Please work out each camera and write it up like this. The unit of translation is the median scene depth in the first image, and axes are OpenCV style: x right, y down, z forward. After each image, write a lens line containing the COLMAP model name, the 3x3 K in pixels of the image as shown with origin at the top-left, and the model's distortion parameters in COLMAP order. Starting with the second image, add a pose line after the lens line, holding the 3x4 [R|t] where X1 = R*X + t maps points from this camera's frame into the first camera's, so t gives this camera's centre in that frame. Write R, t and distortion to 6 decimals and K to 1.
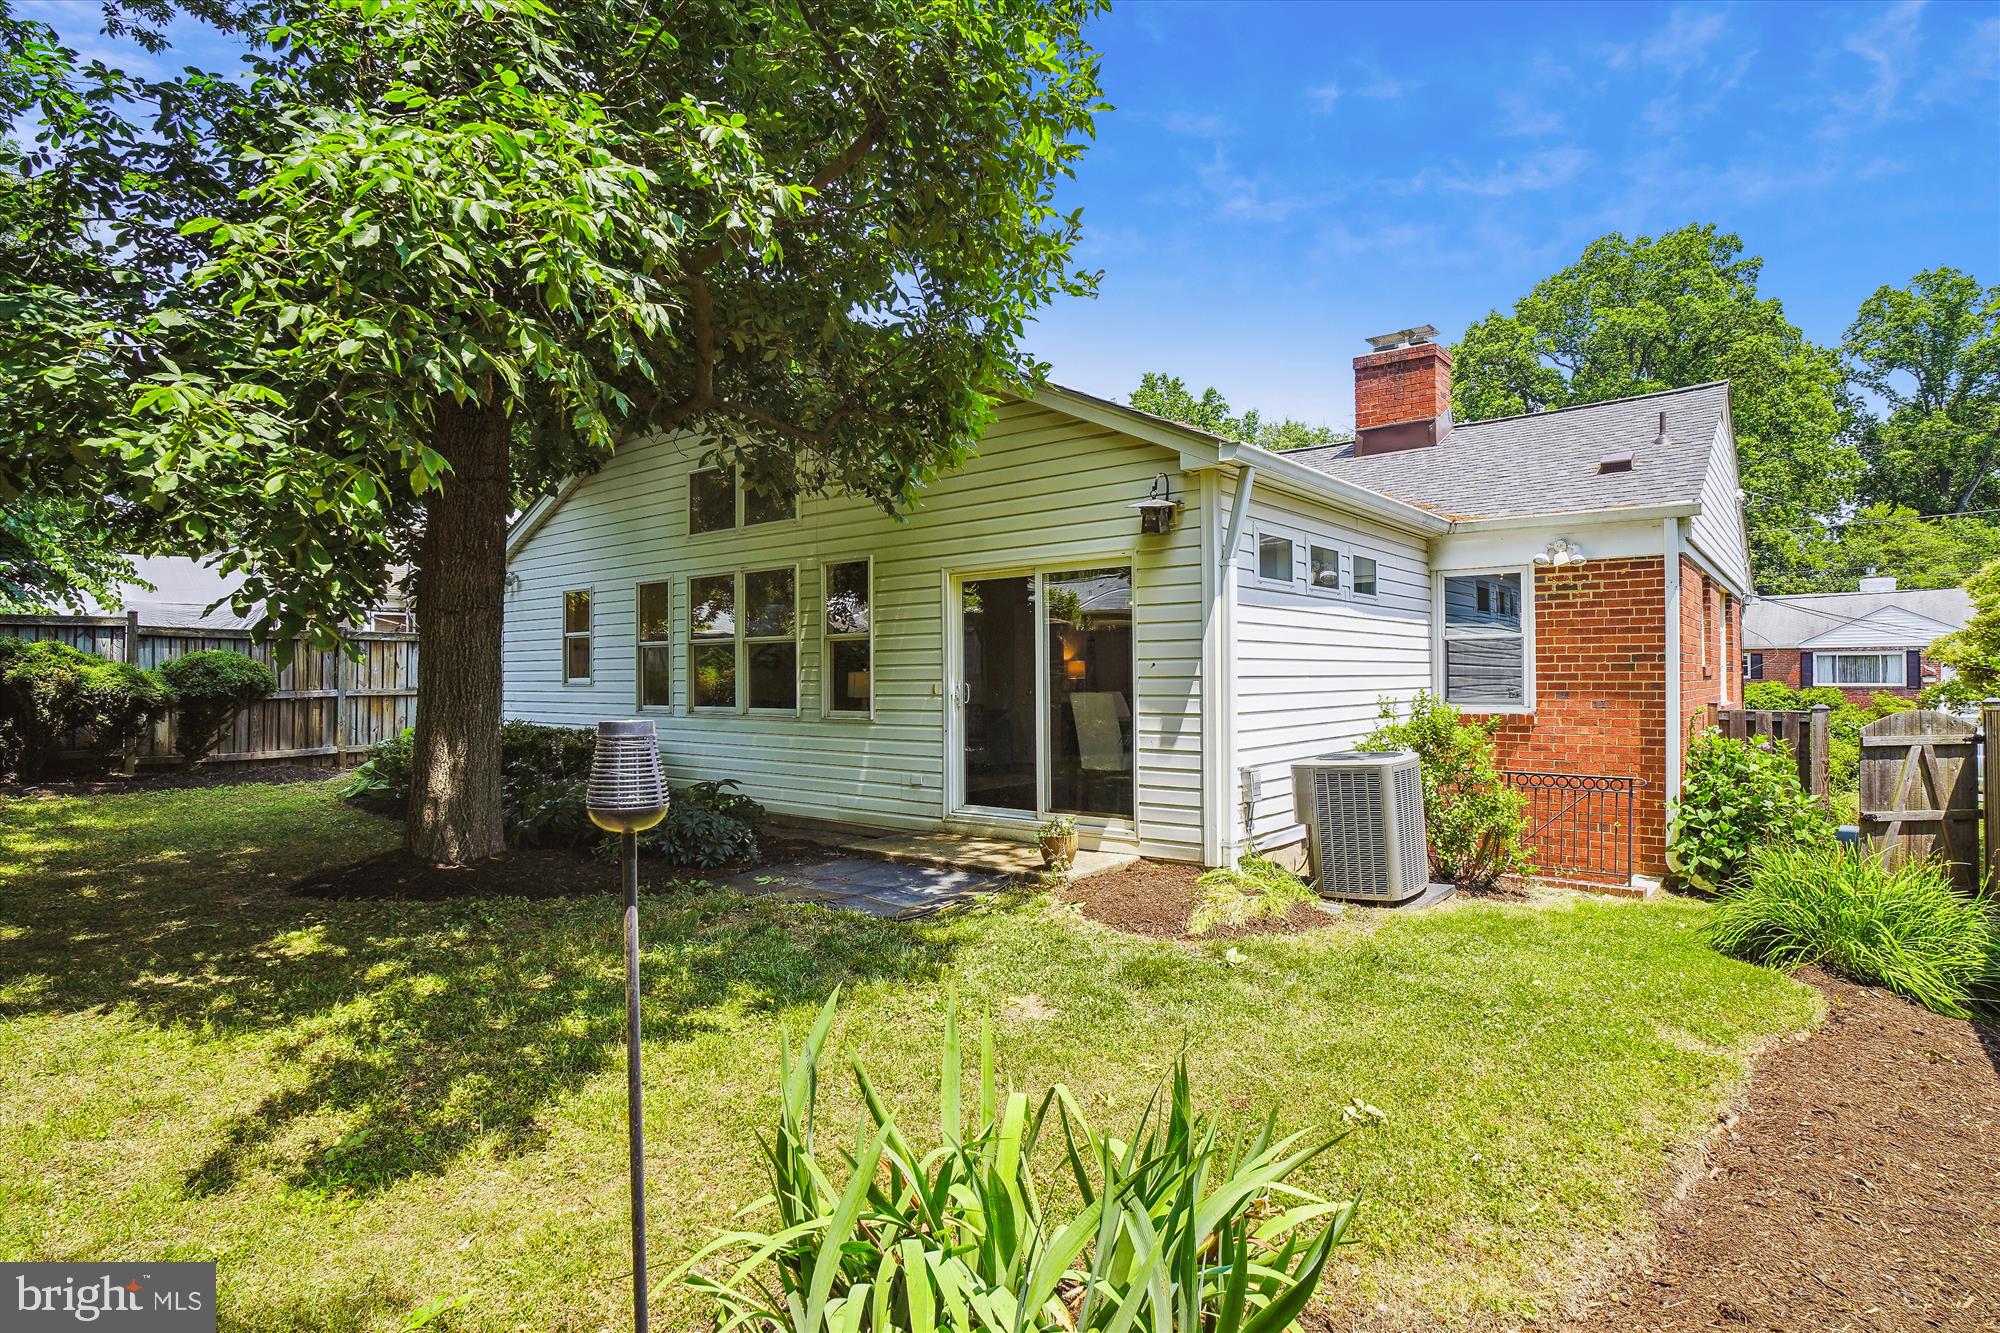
lens RADIAL K [[1023.1, 0, 998.4], [0, 1023.1, 669.6], [0, 0, 1]] dist [-0.022143, -0.000261]
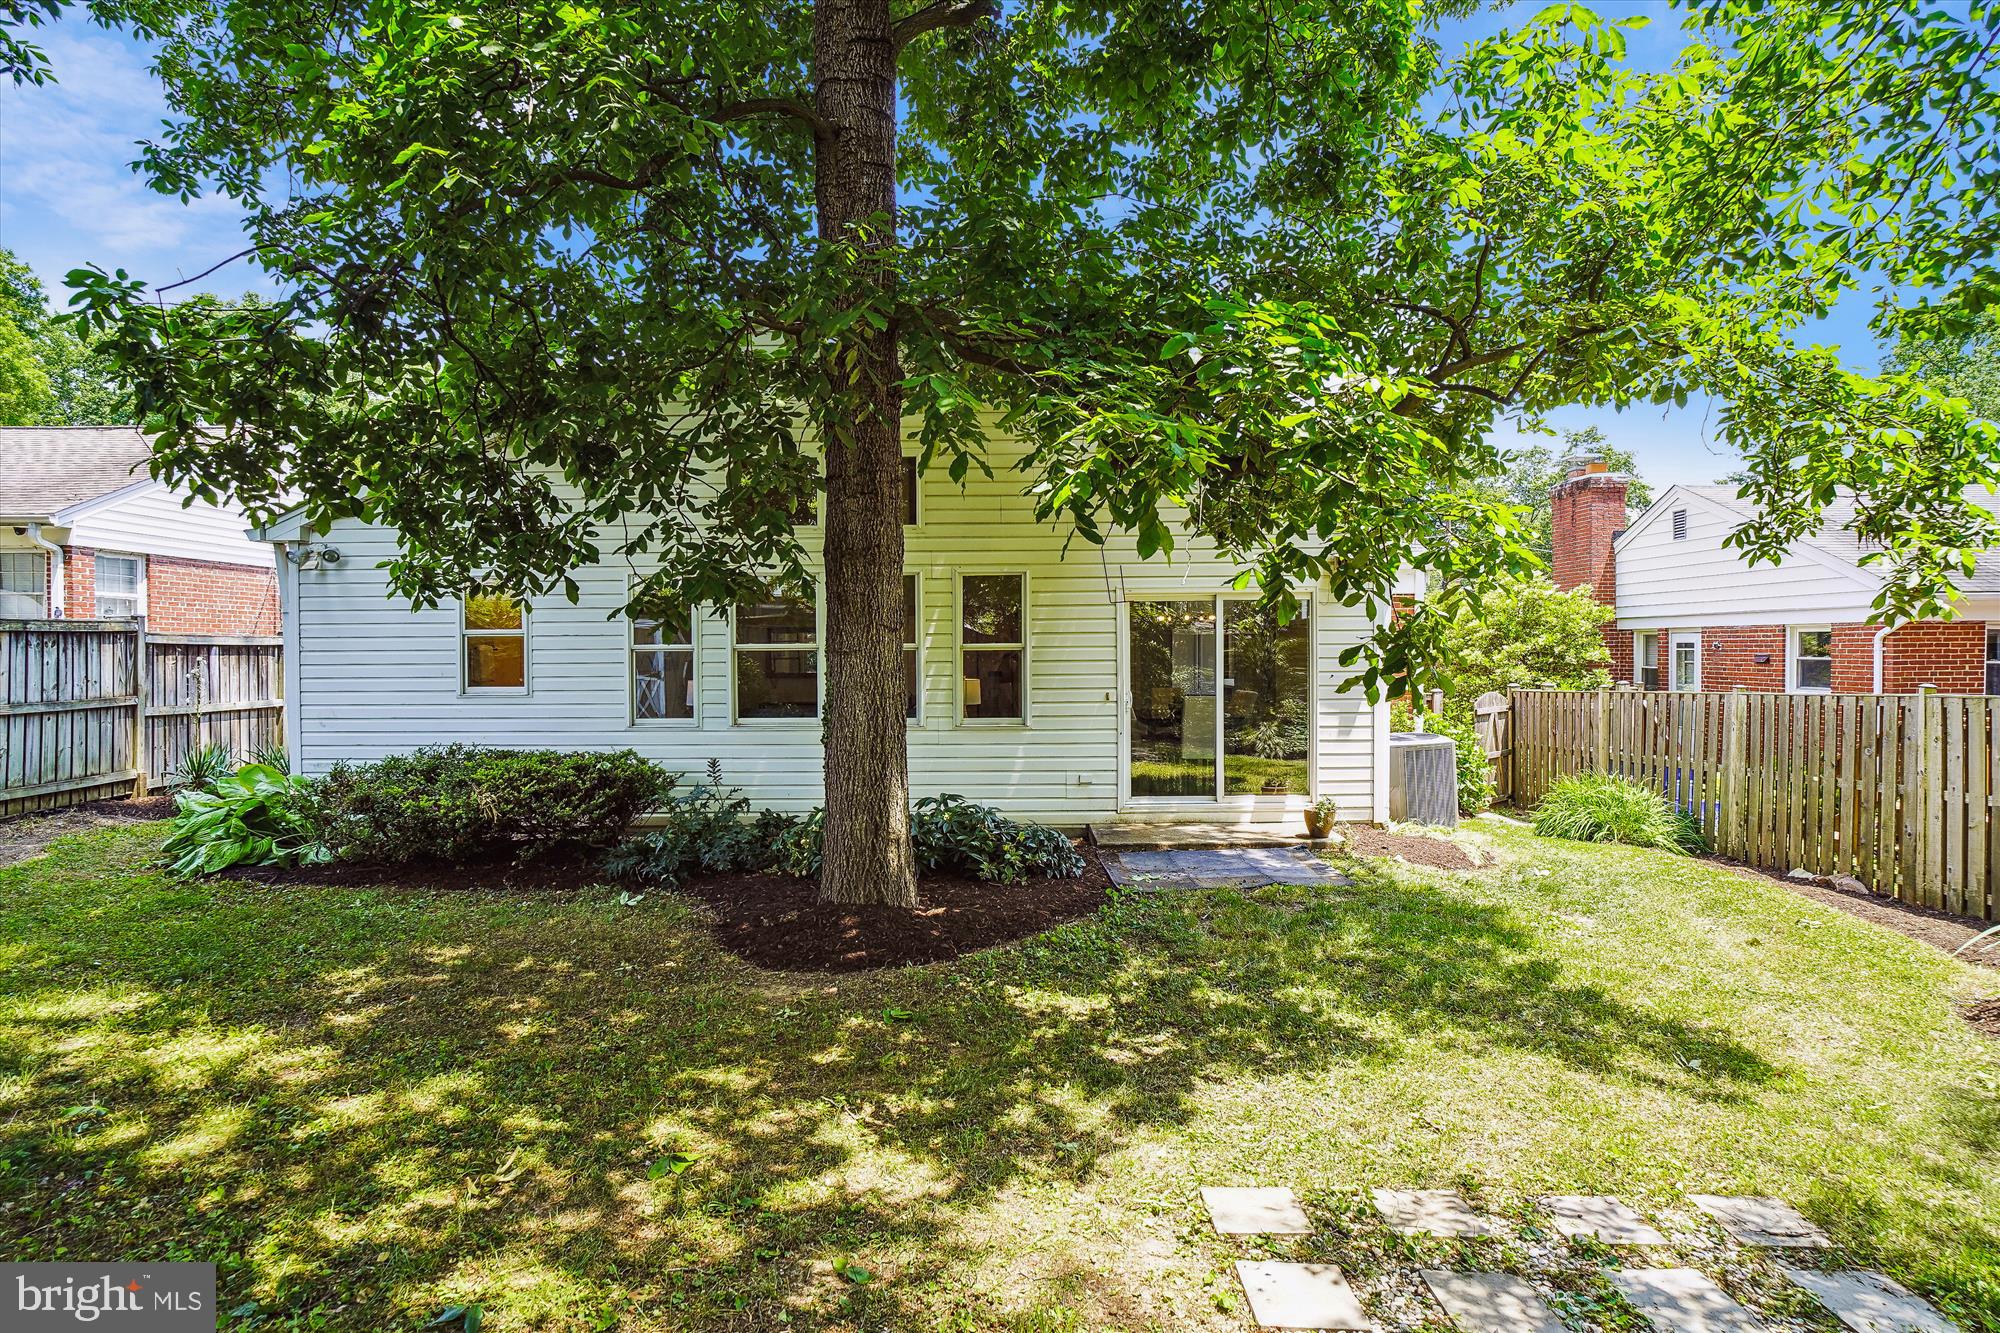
lens RADIAL K [[1023.1, 0, 1000.1], [0, 1023.1, 659.1], [0, 0, 1]] dist [-0.022143, -0.000261]
pose [[0.774399, -0.000873, 0.632697, -0.926101], [-0.003469, 0.999978, 0.005627, -0.029567], [-0.632689, -0.006552, 0.774379, 0.229480]]
